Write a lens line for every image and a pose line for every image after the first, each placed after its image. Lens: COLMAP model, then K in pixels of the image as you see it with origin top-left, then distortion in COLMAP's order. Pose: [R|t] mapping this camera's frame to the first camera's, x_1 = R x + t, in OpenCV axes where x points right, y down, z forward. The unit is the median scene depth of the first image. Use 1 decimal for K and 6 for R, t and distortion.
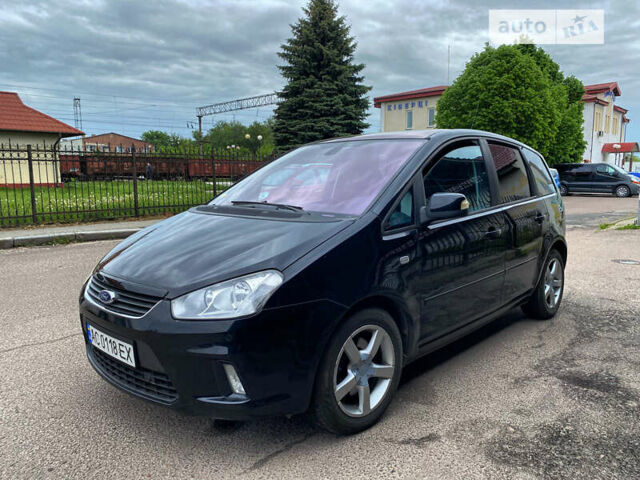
lens RADIAL K [[484.9, 0, 320.0], [0, 484.9, 240.0], [0, 0, 1]] dist [-0.000271, -0.001388]
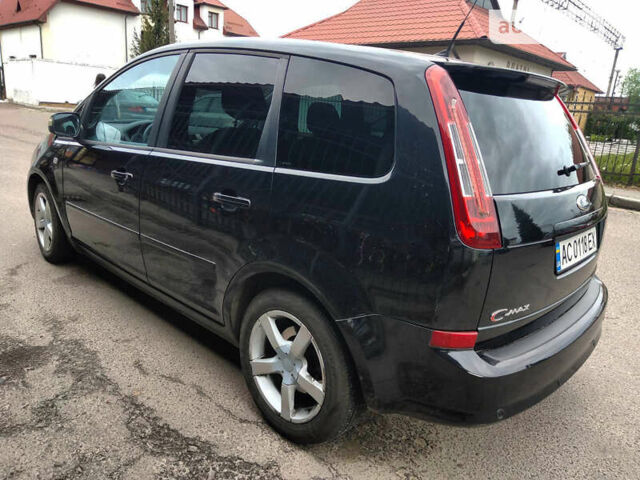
lens RADIAL K [[484.9, 0, 320.0], [0, 484.9, 240.0], [0, 0, 1]] dist [-0.000271, -0.001388]
pose [[-0.008576, 0.261518, -0.965160, 1.131910], [-0.195576, 0.946117, 0.258096, -0.180318], [0.980651, 0.190976, 0.043033, 1.274554]]
